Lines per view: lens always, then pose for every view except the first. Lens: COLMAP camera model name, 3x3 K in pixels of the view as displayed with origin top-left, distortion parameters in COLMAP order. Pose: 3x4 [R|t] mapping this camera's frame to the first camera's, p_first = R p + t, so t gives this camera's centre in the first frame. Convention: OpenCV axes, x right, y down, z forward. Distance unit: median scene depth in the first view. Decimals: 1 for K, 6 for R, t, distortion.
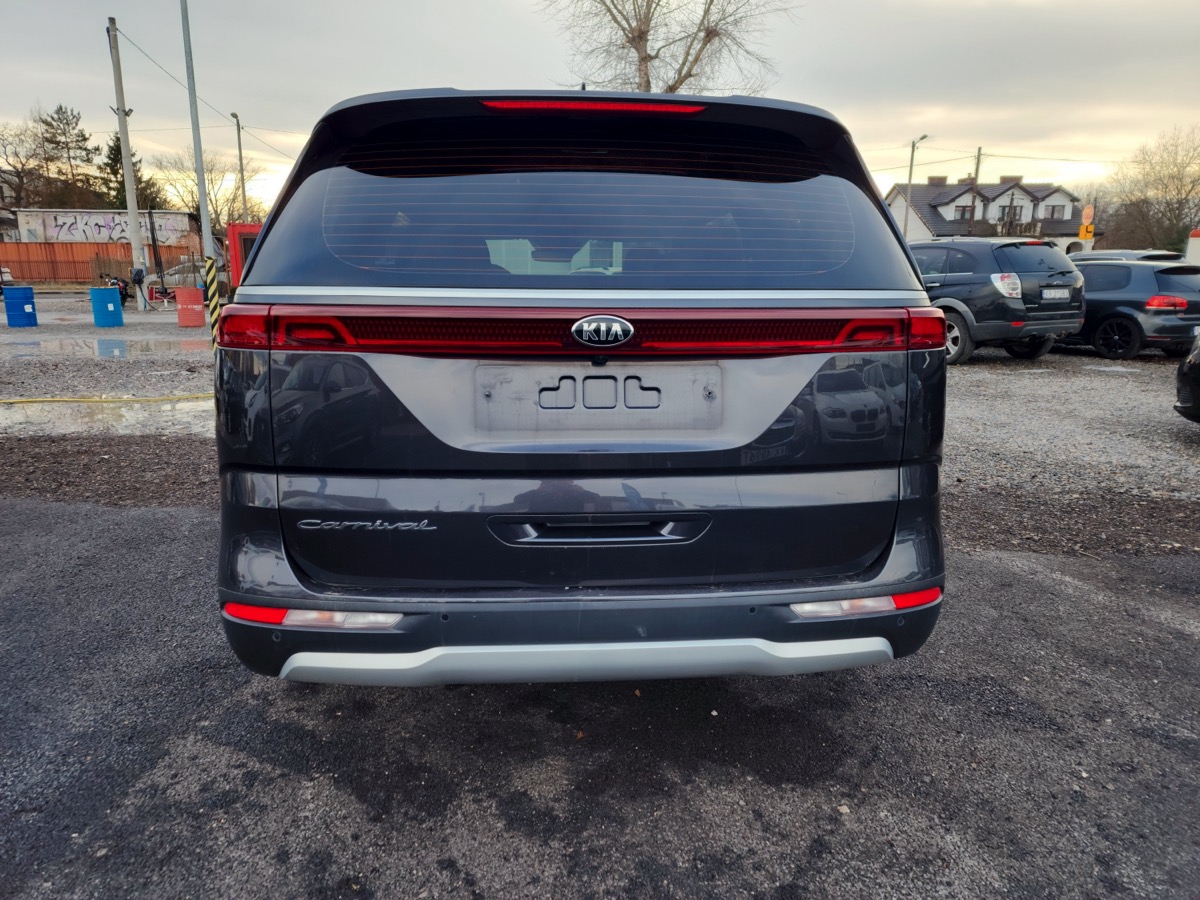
lens RADIAL K [[825.4, 0, 600.0], [0, 825.4, 450.0], [0, 0, 1]] dist [0.093942, -0.086261]
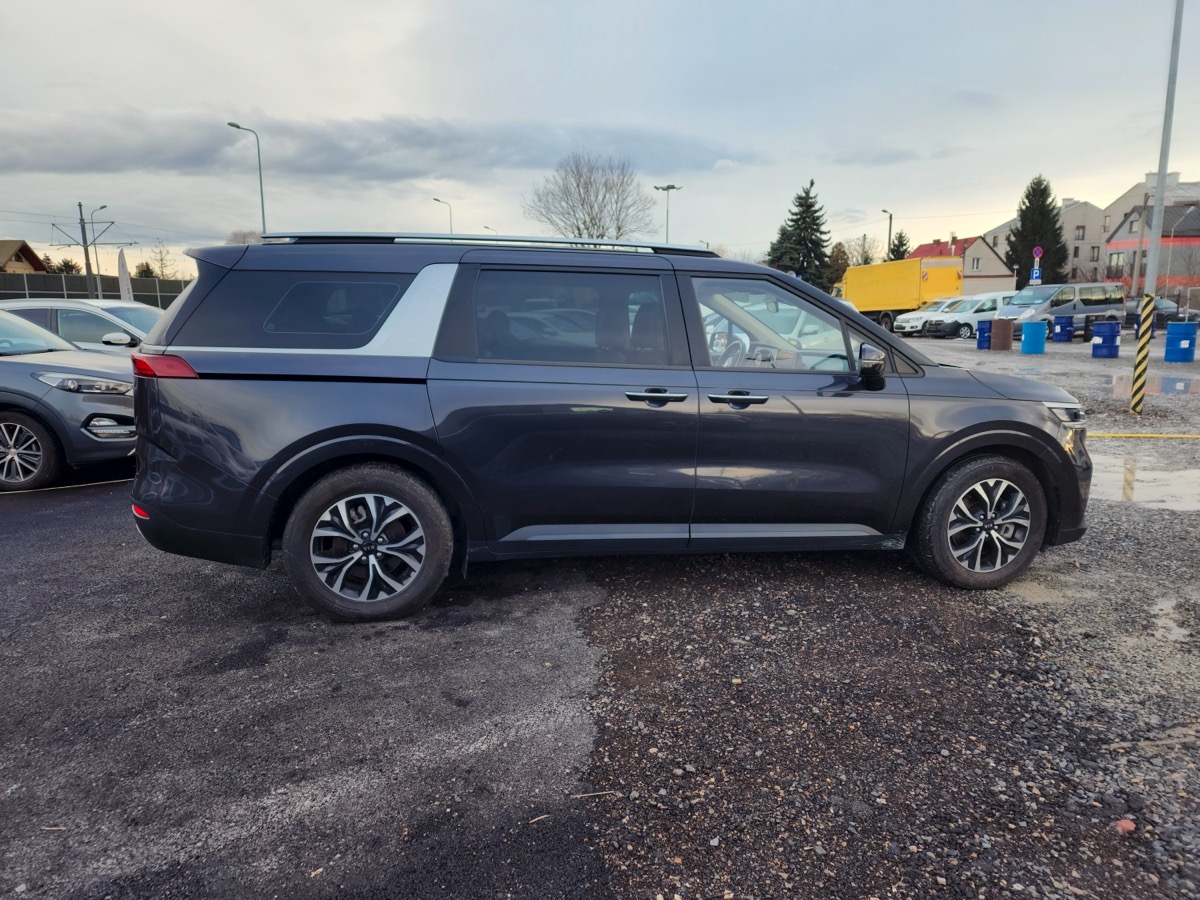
lens RADIAL K [[827.3, 0, 576.9], [0, 827.3, 453.1], [0, 0, 1]] dist [0.081402, -0.083462]
pose [[0.068979, 0.167190, -0.983509, 0.858153], [-0.196109, 0.968894, 0.150952, -0.157365], [0.978153, 0.182462, 0.099621, 0.660827]]
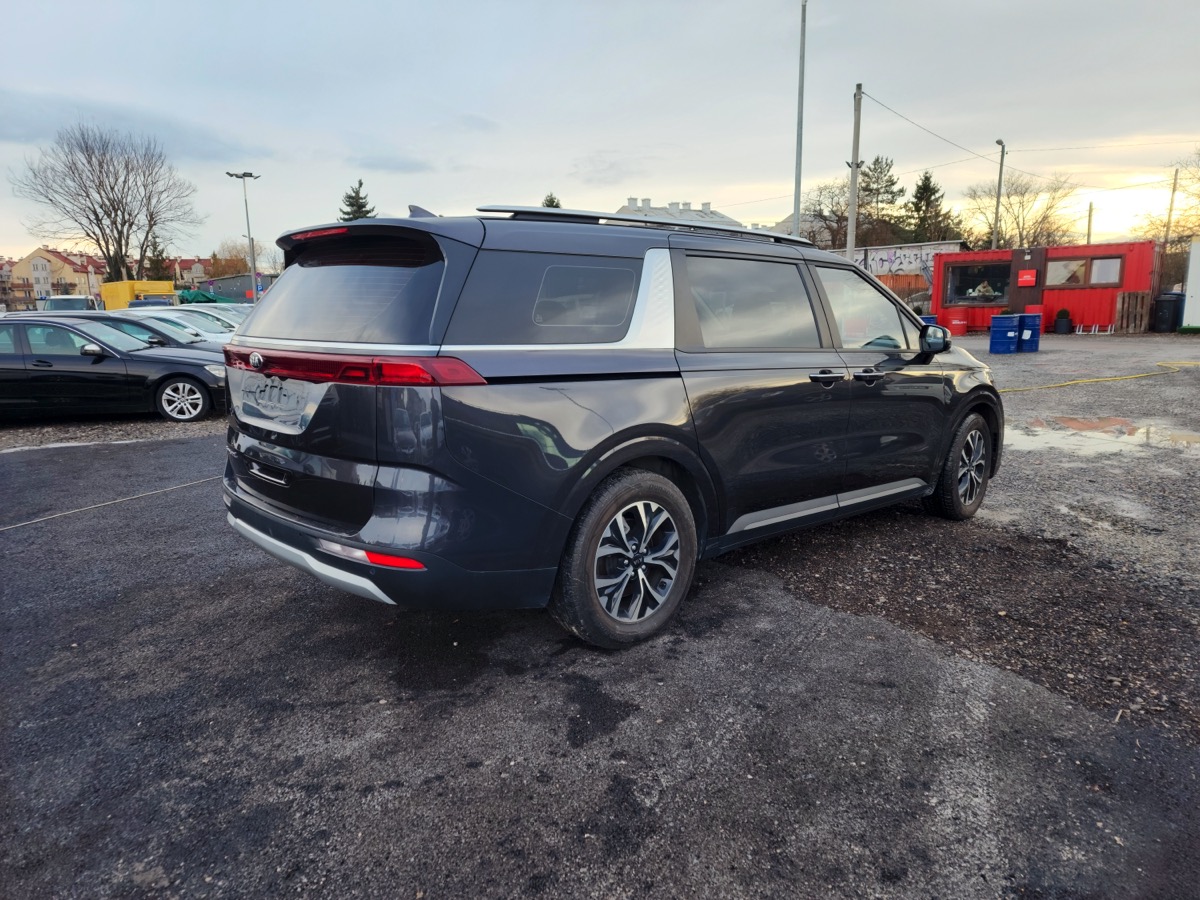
lens RADIAL K [[827.3, 0, 576.9], [0, 827.3, 453.1], [0, 0, 1]] dist [0.081402, -0.083462]
pose [[0.598153, 0.130289, -0.790720, 0.629100], [-0.149108, 0.987560, 0.049927, -0.045107], [0.787388, 0.088039, 0.610139, 0.142970]]
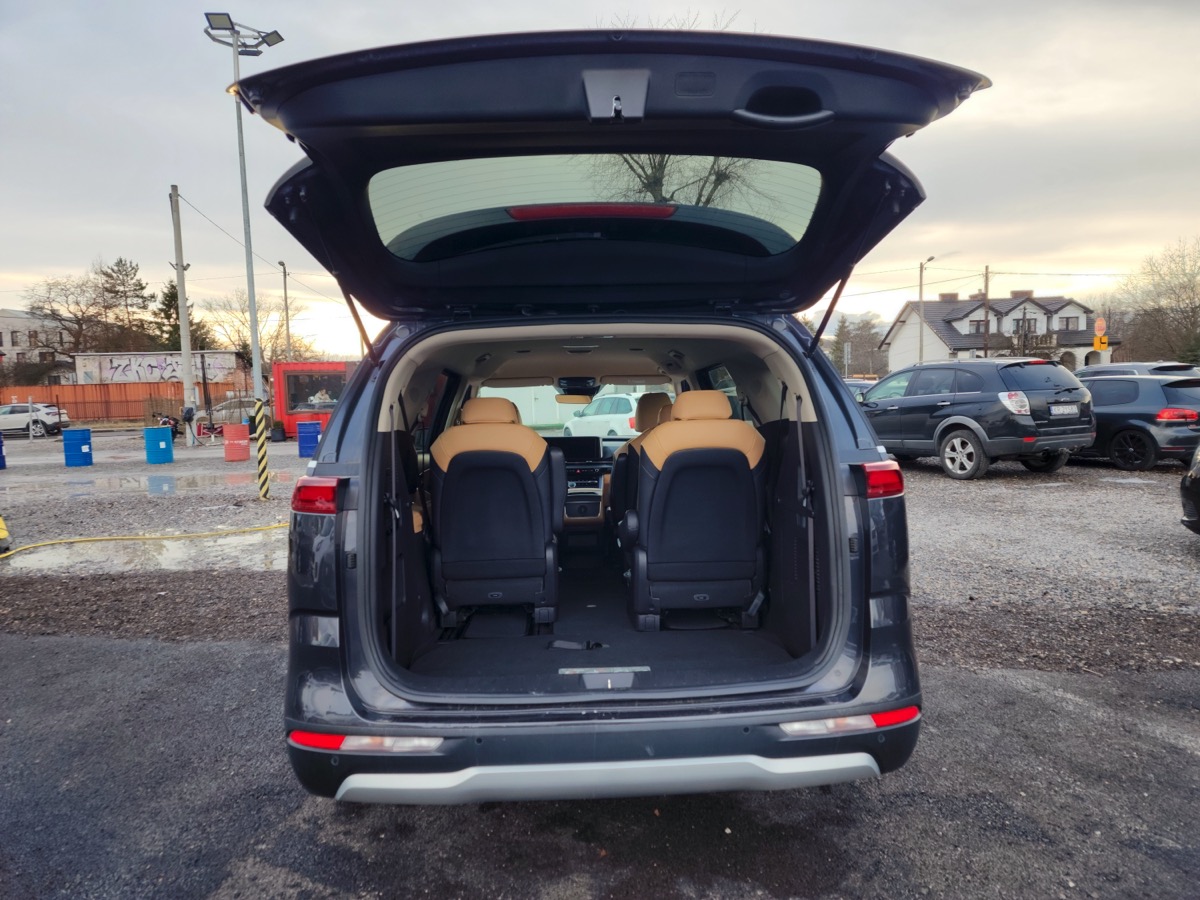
lens RADIAL K [[825.4, 0, 600.0], [0, 825.4, 450.0], [0, 0, 1]] dist [0.093942, -0.086261]
pose [[0.999040, -0.028294, -0.033455, 0.010876], [0.023369, 0.989962, -0.139388, -0.011521], [0.037063, 0.138473, 0.989672, -0.069930]]
